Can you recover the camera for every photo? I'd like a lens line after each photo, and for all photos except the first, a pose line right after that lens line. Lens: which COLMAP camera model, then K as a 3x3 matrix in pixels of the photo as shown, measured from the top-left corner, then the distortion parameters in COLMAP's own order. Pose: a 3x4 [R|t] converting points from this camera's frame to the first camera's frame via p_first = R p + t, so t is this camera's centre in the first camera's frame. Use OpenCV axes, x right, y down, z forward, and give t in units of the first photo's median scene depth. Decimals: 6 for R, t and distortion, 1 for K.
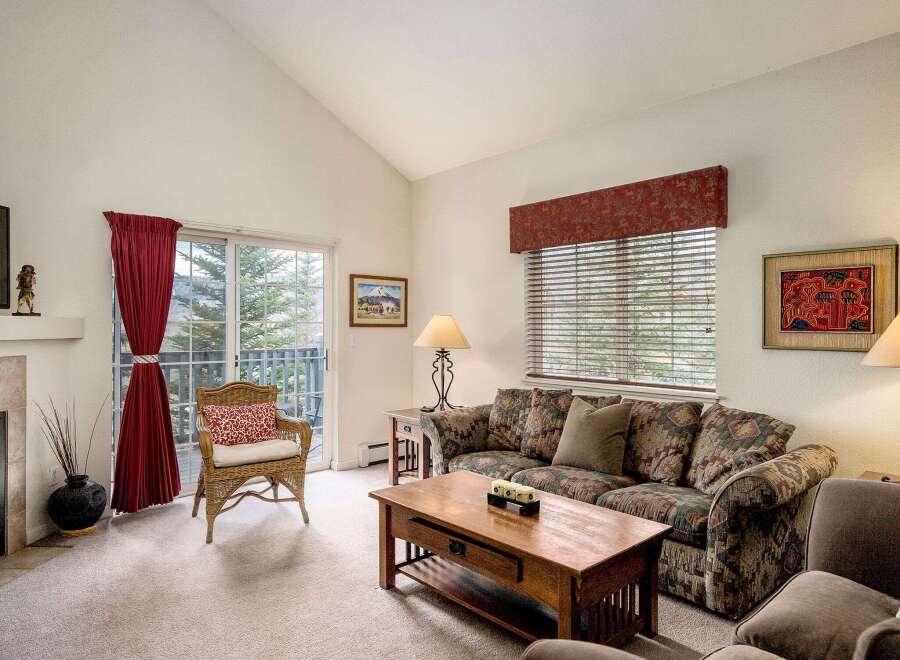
lens RADIAL K [[569.7, 0, 450.0], [0, 569.7, 330.0], [0, 0, 1]] dist [-0.002392, 0.000933]
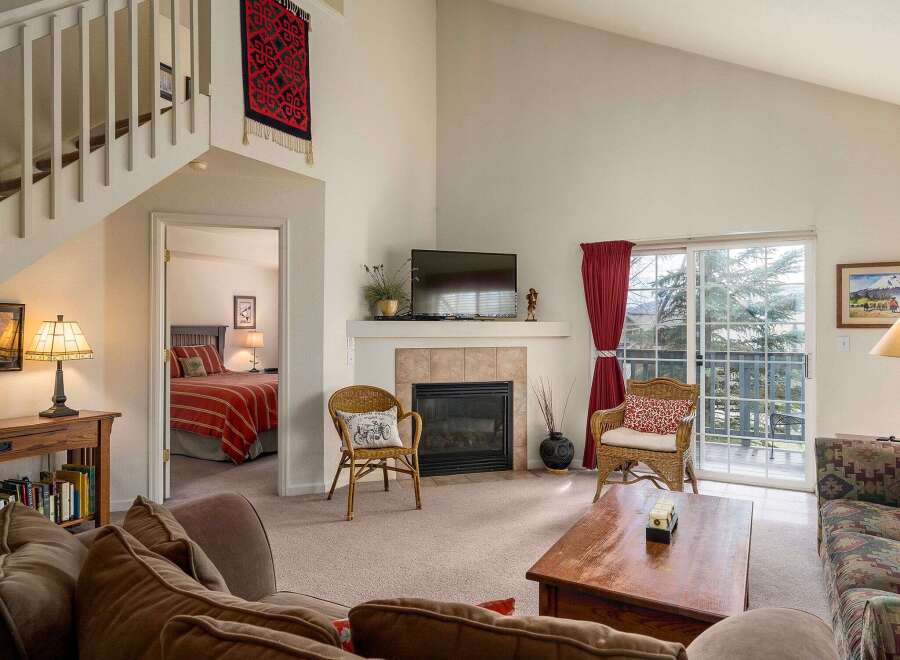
lens RADIAL K [[569.7, 0, 450.0], [0, 569.7, 330.0], [0, 0, 1]] dist [-0.002392, 0.000933]
pose [[0.315541, 0.004086, -0.948903, 0.559265], [-0.002559, 0.999991, 0.003455, -0.005322], [0.948908, 0.001338, 0.315549, 0.262678]]
